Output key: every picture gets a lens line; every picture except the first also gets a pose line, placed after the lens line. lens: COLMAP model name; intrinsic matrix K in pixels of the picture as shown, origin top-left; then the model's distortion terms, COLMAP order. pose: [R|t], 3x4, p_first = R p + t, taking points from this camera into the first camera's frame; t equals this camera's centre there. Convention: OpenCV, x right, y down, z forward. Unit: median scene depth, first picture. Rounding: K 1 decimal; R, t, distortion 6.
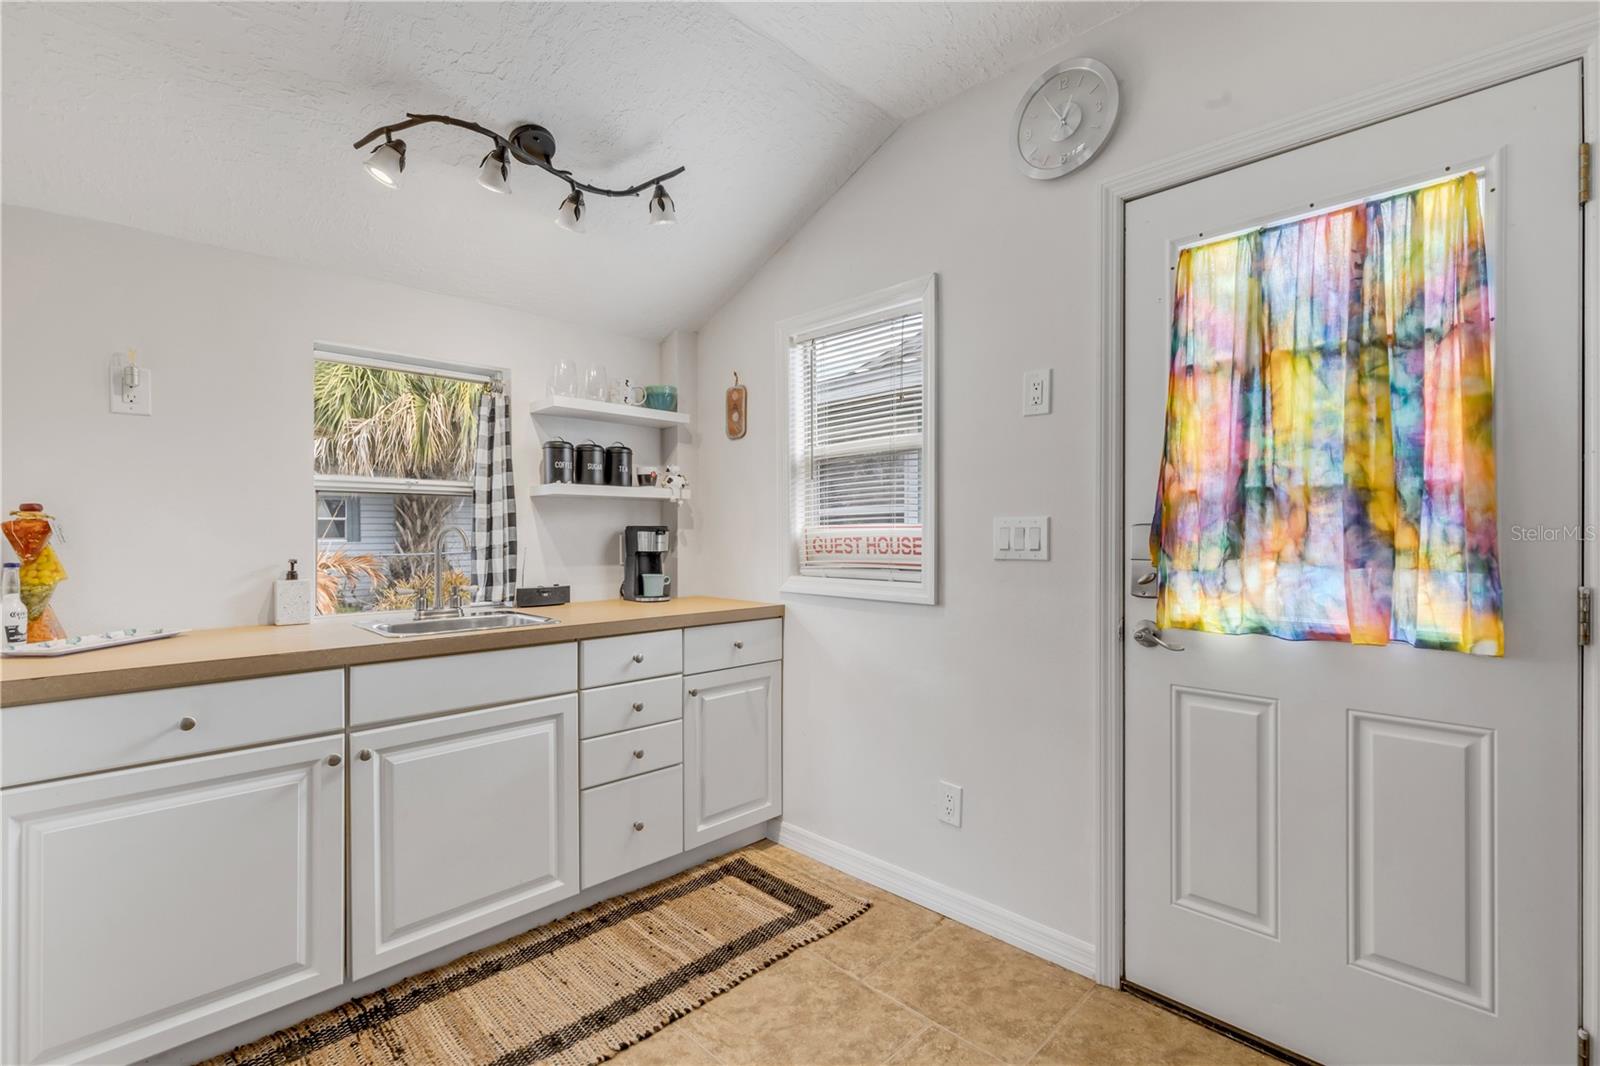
lens RADIAL K [[728.5, 0, 800.0], [0, 728.5, 533.0], [0, 0, 1]] dist [0.001241, -0.000650]
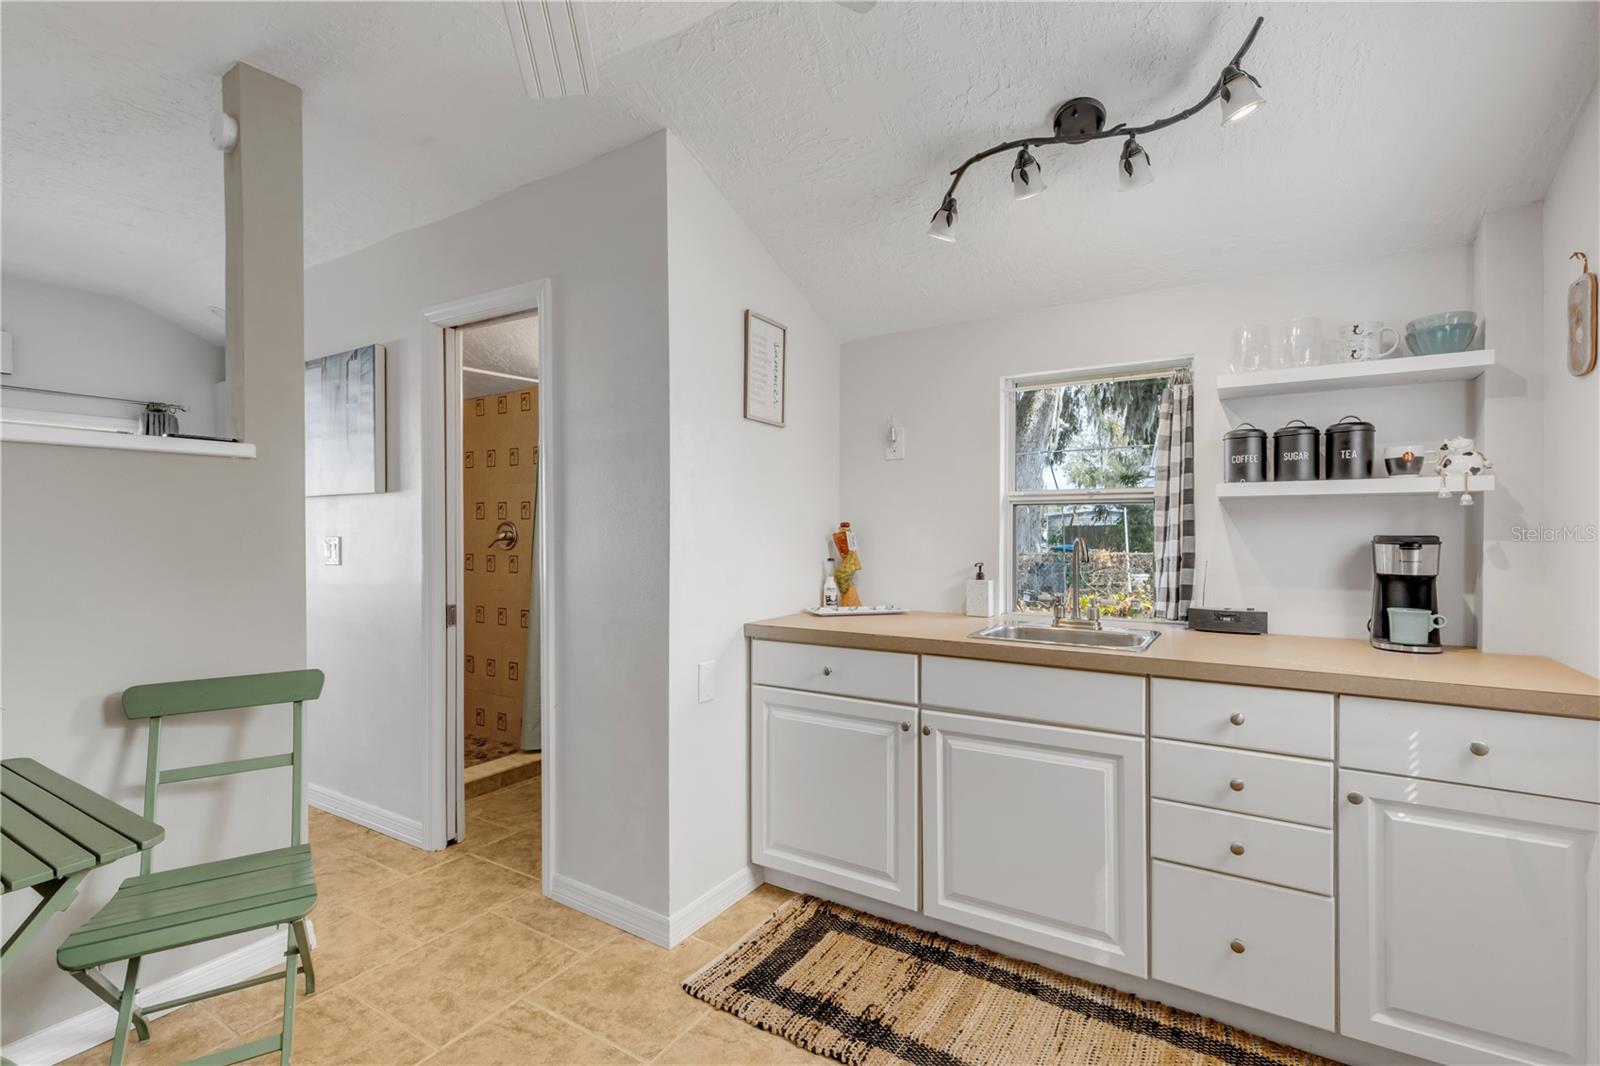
lens RADIAL K [[728.5, 0, 800.0], [0, 728.5, 533.0], [0, 0, 1]] dist [0.001241, -0.000650]
pose [[0.225895, 0.006672, -0.974129, 0.348968], [-0.000335, 0.999977, 0.006772, -0.018323], [0.974152, -0.001203, 0.225892, 0.356758]]
